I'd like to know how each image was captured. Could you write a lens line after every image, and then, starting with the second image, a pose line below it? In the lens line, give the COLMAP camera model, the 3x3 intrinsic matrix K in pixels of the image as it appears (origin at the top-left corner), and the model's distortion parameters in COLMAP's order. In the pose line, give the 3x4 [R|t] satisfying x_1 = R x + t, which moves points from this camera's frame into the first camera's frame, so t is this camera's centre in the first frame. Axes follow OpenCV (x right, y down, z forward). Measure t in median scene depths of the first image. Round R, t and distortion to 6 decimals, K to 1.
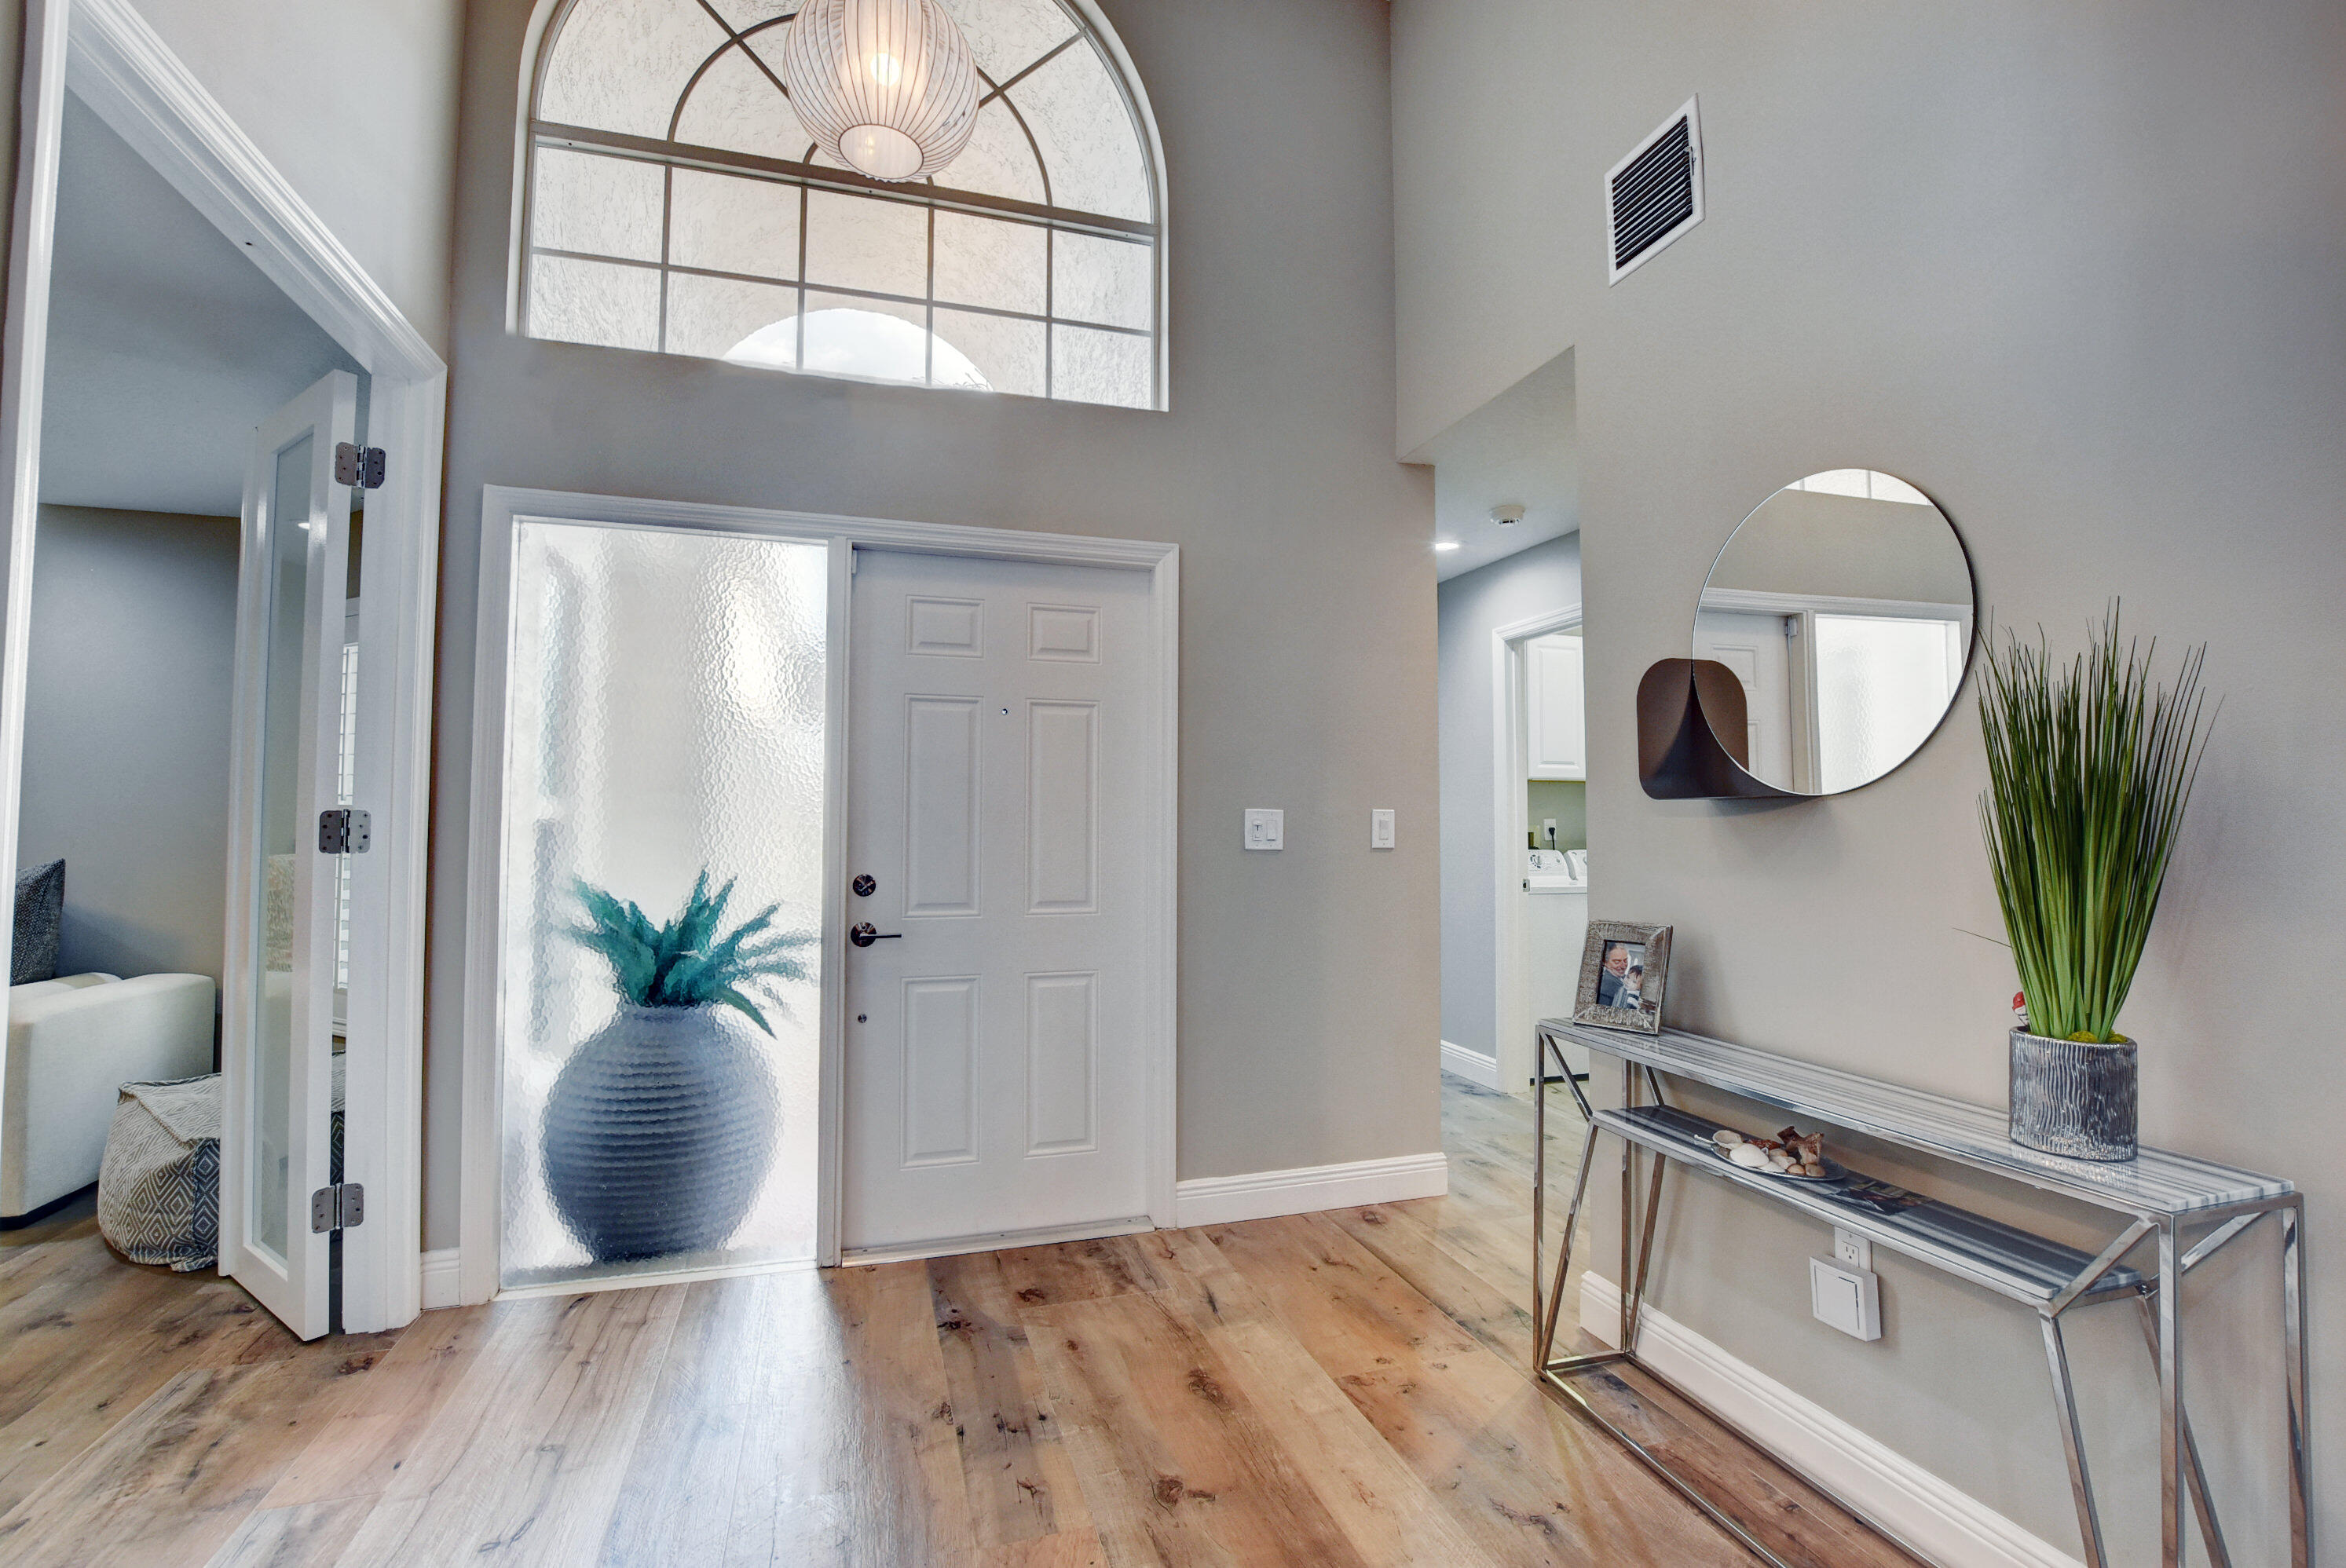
lens RADIAL K [[1053.1, 0, 1174.0], [0, 1053.1, 777.8], [0, 0, 1]] dist [-0.011631, 0.000191]
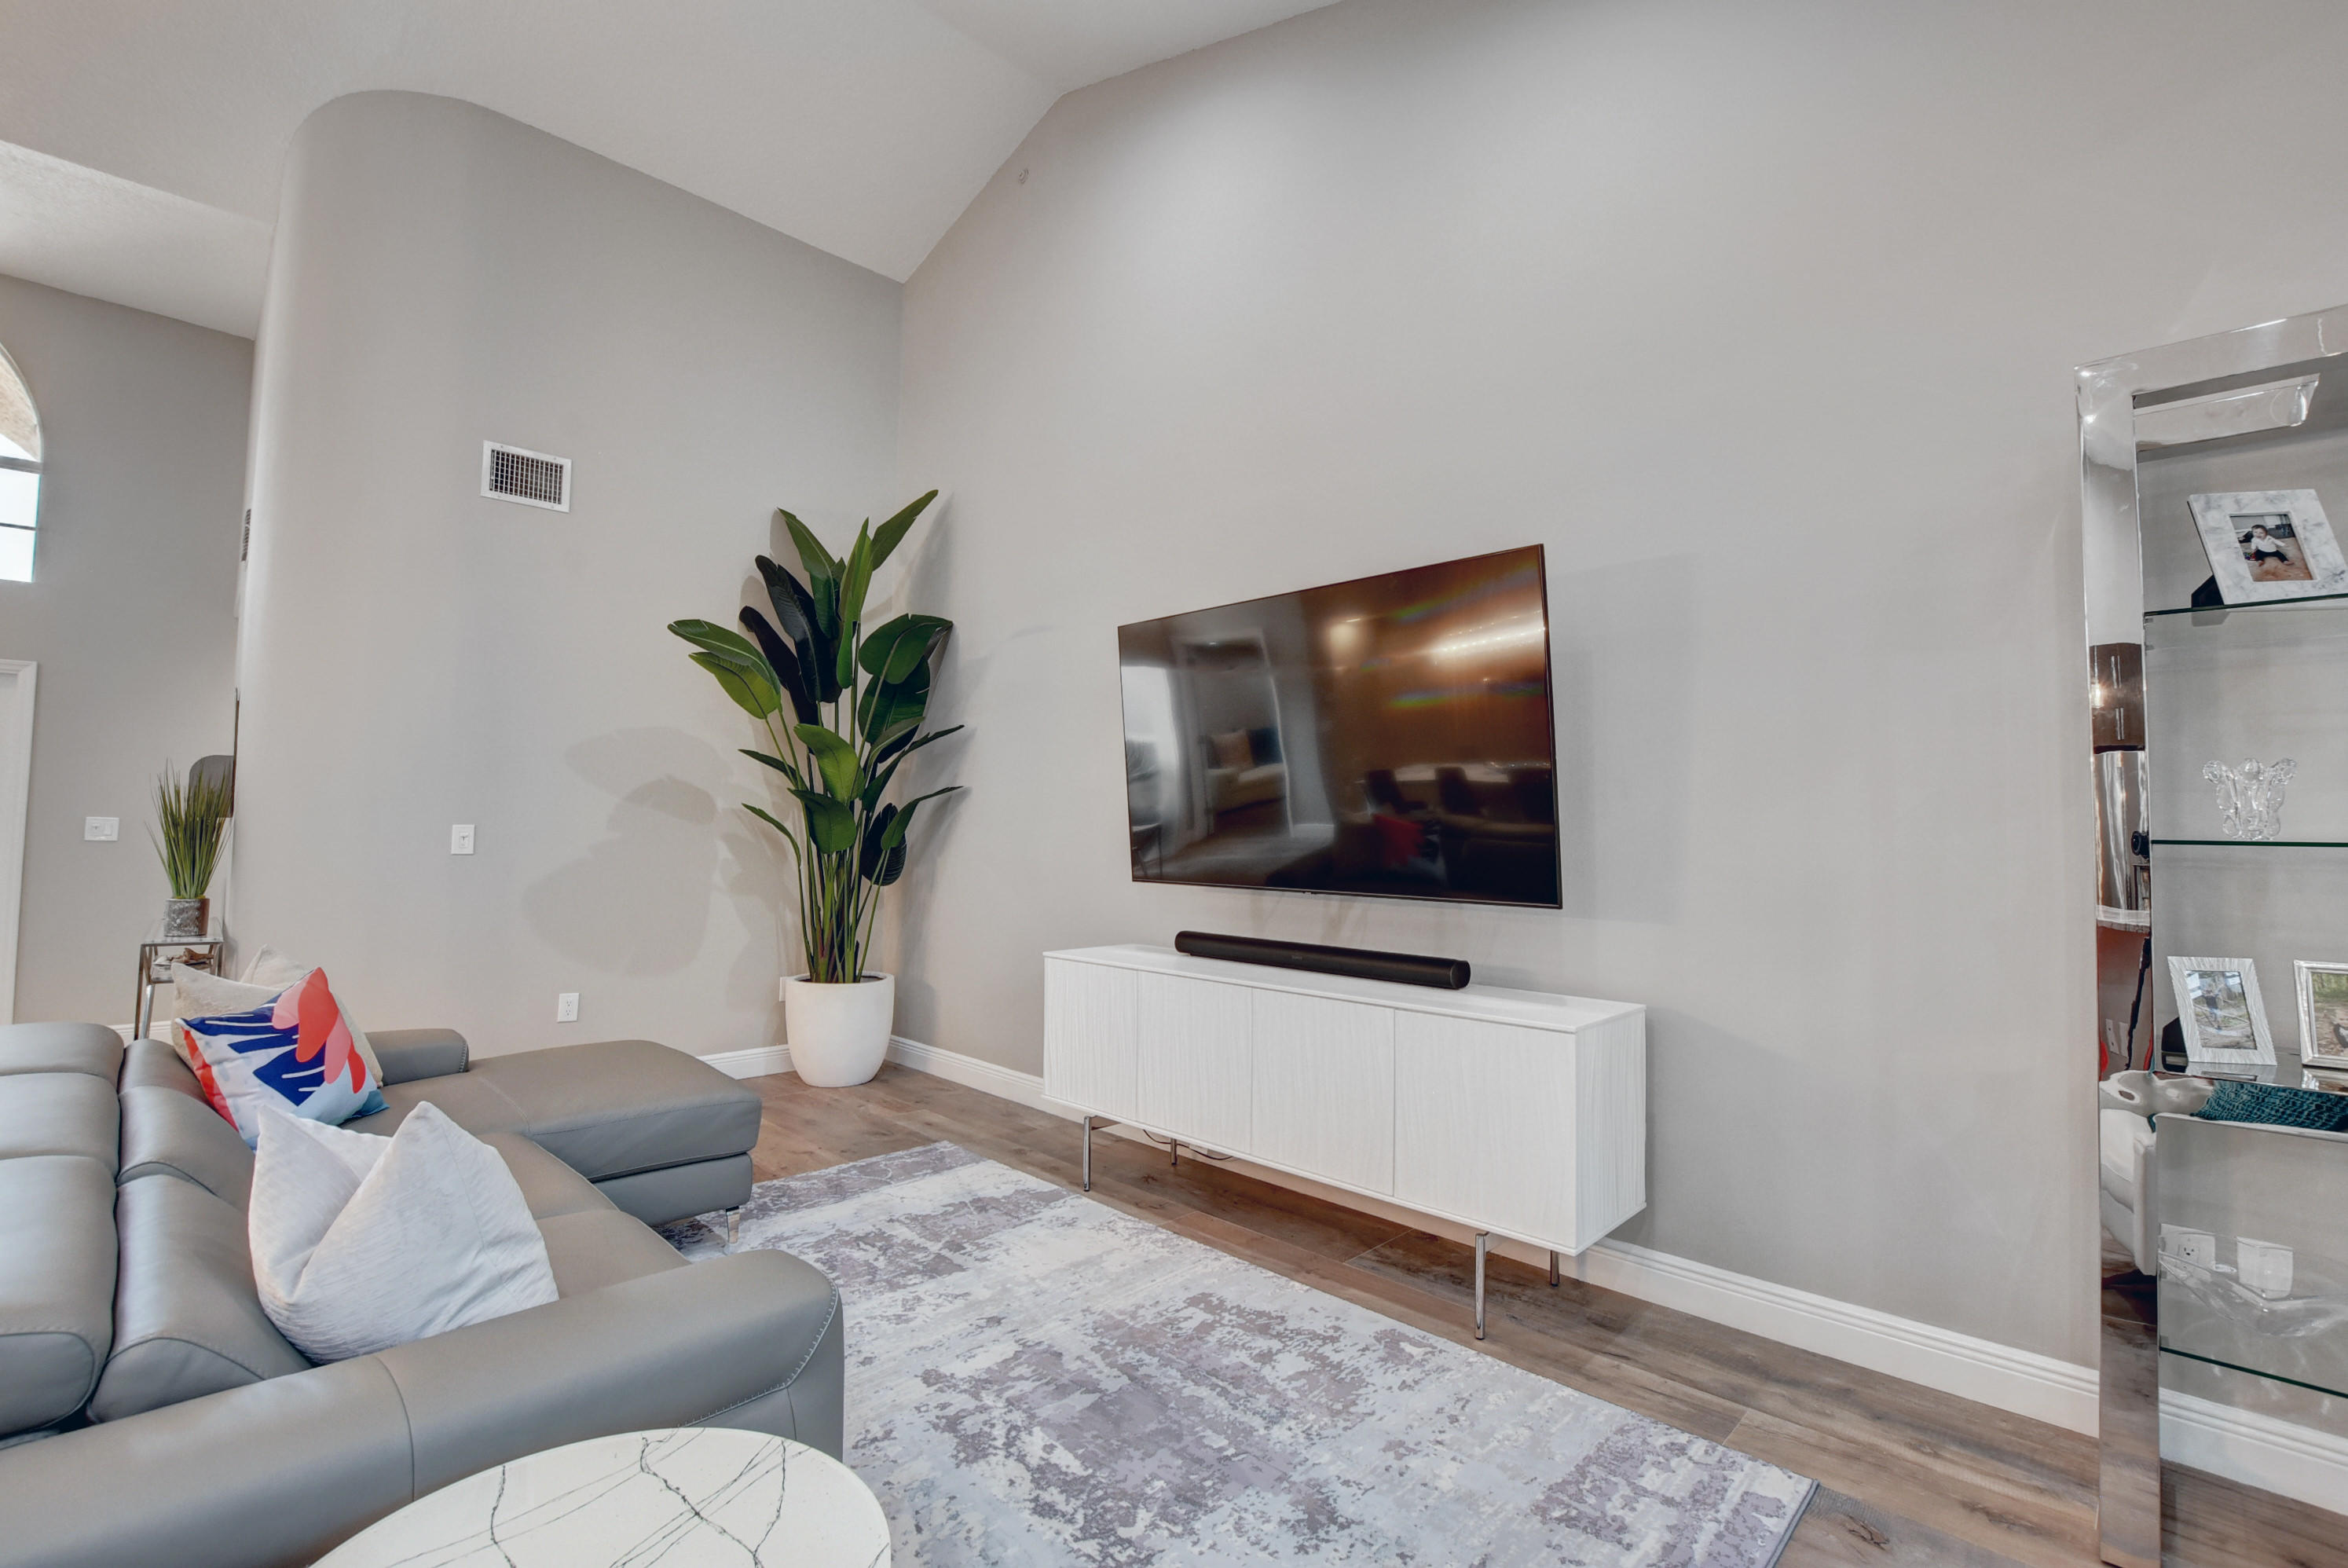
lens RADIAL K [[1021.5, 0, 1189.3], [0, 1021.5, 776.0], [0, 0, 1]] dist [-0.044105, 0.007478]
pose [[0.876078, 0.034693, 0.480920, 0.978895], [-0.031257, 0.999396, -0.015156, -0.076678], [-0.481155, -0.001754, 0.876634, -1.393891]]
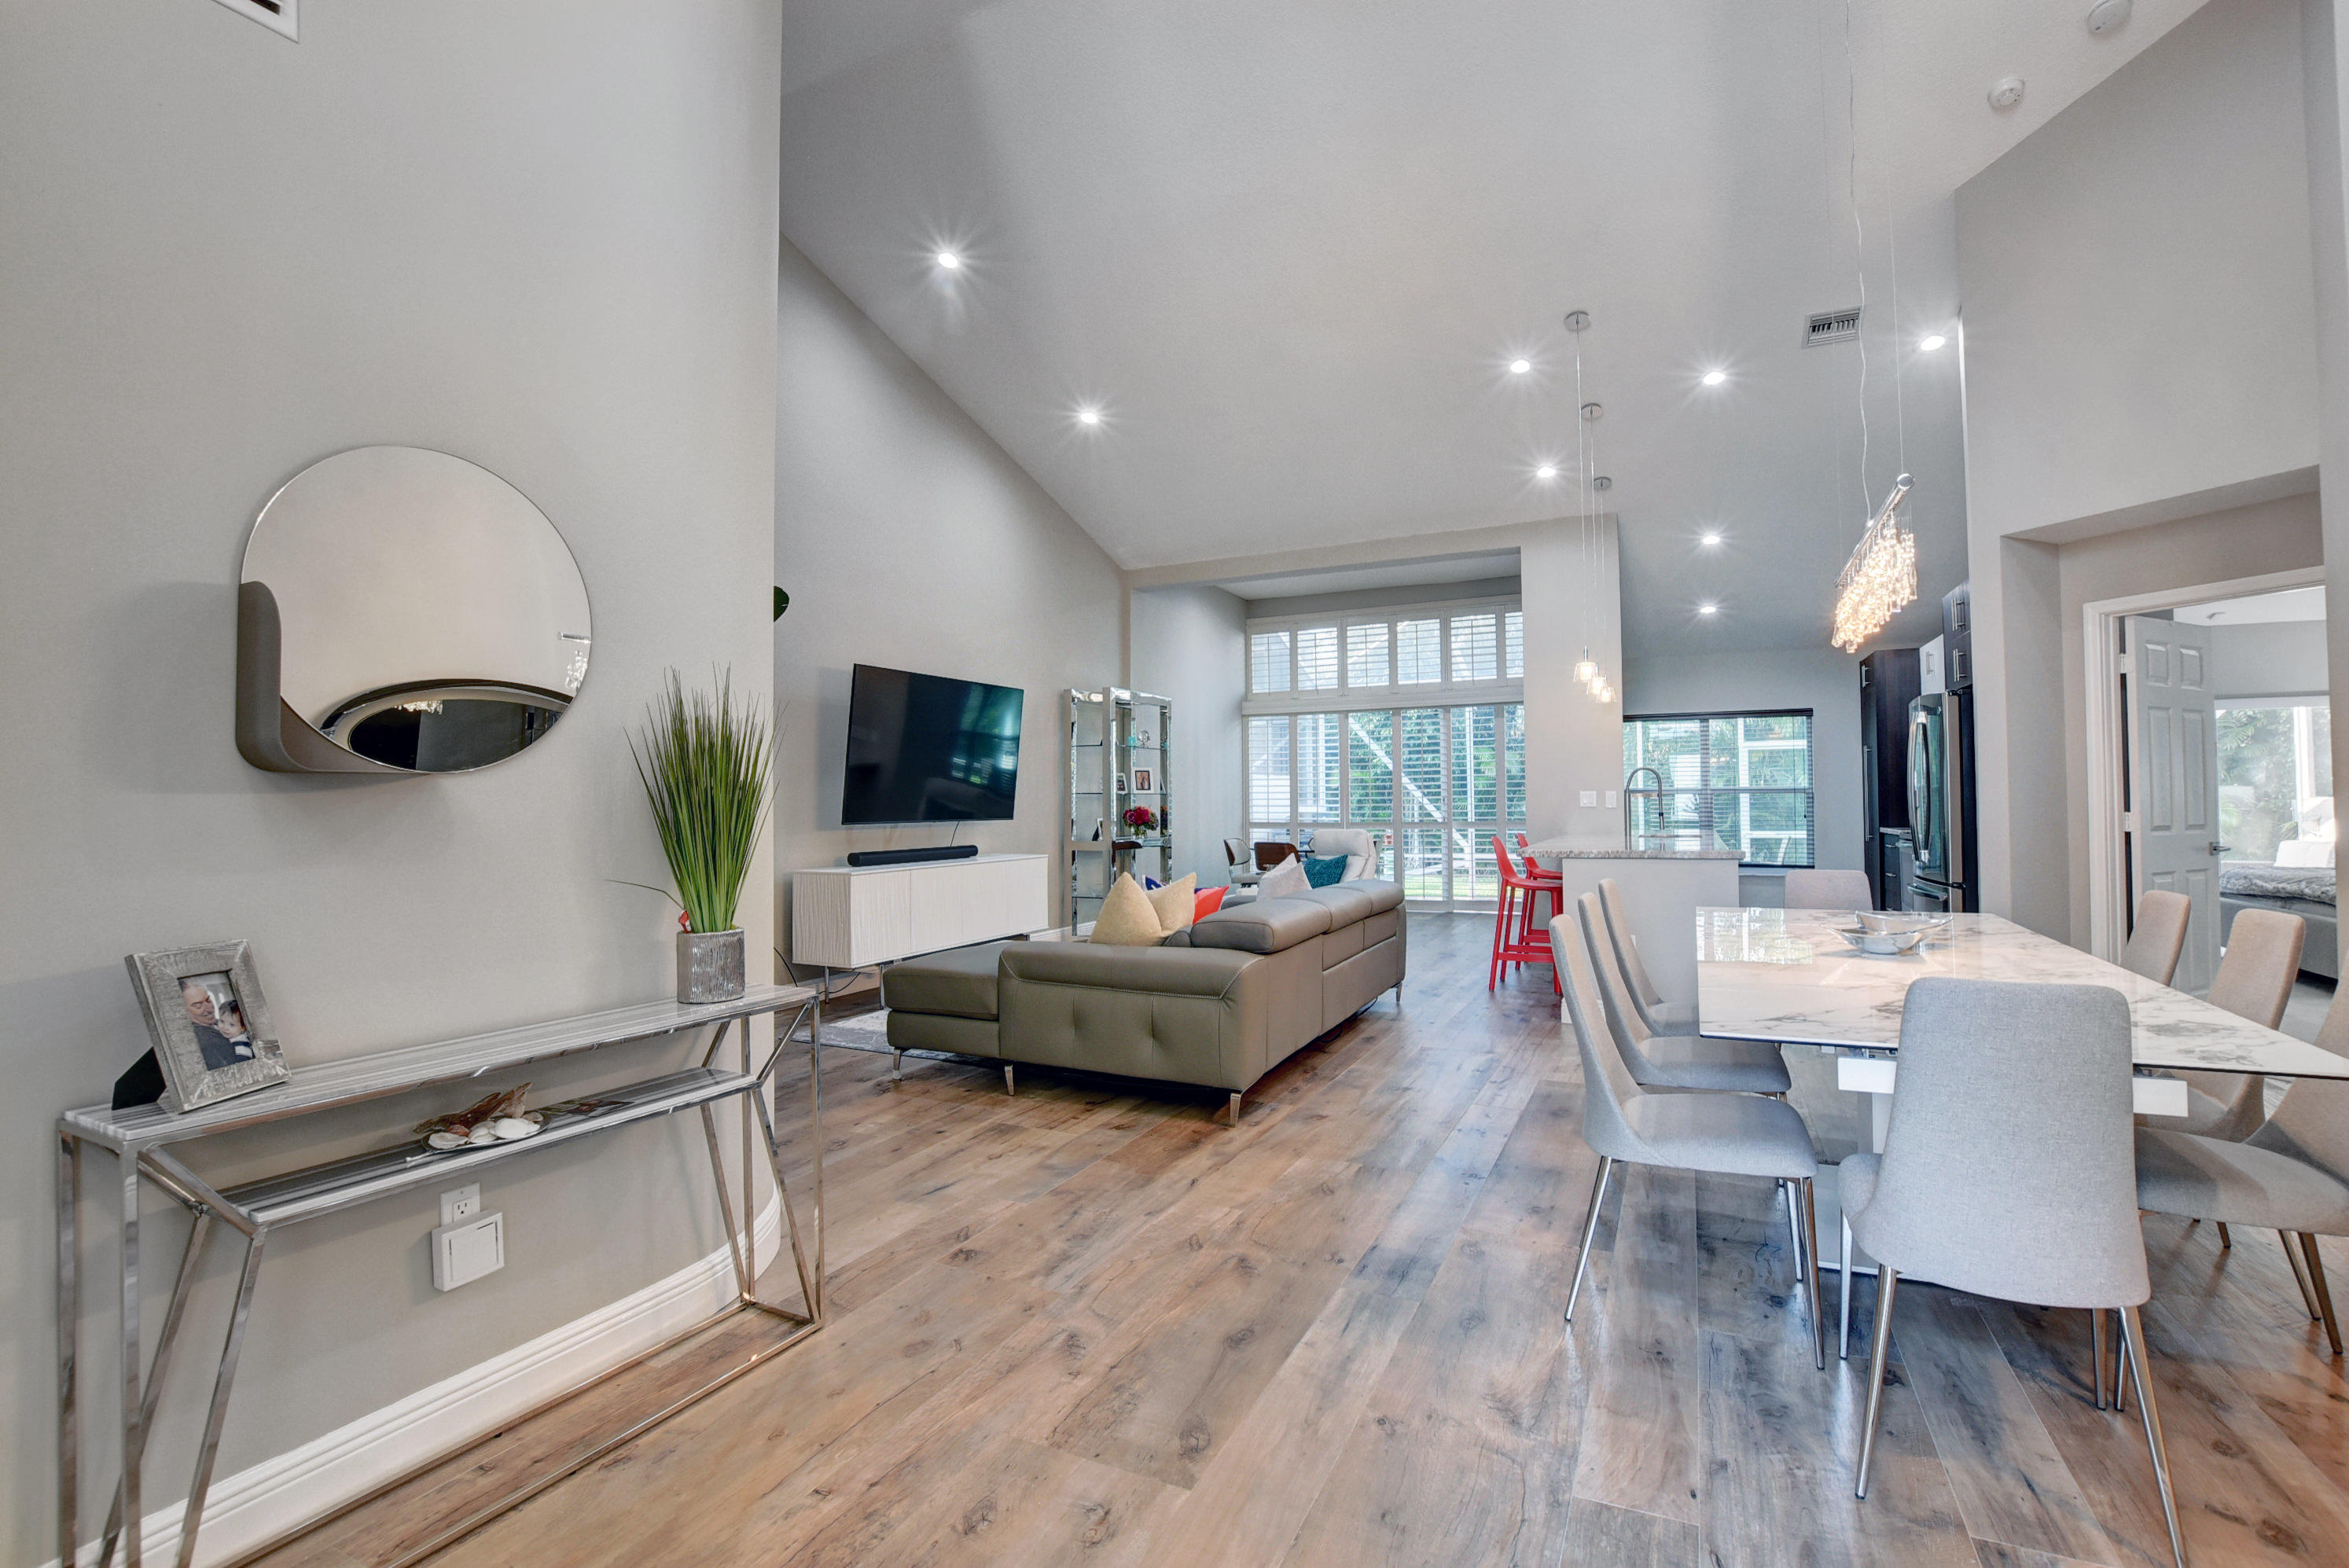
lens RADIAL K [[1021.8, 0, 1189.8], [0, 1021.8, 776.0], [0, 0, 1]] dist [-0.044105, 0.007478]
pose [[-0.724307, 0.021822, 0.689133, -0.350439], [-0.020480, 0.998377, -0.053140, 0.034103], [-0.689174, -0.052603, -0.722684, 0.740858]]
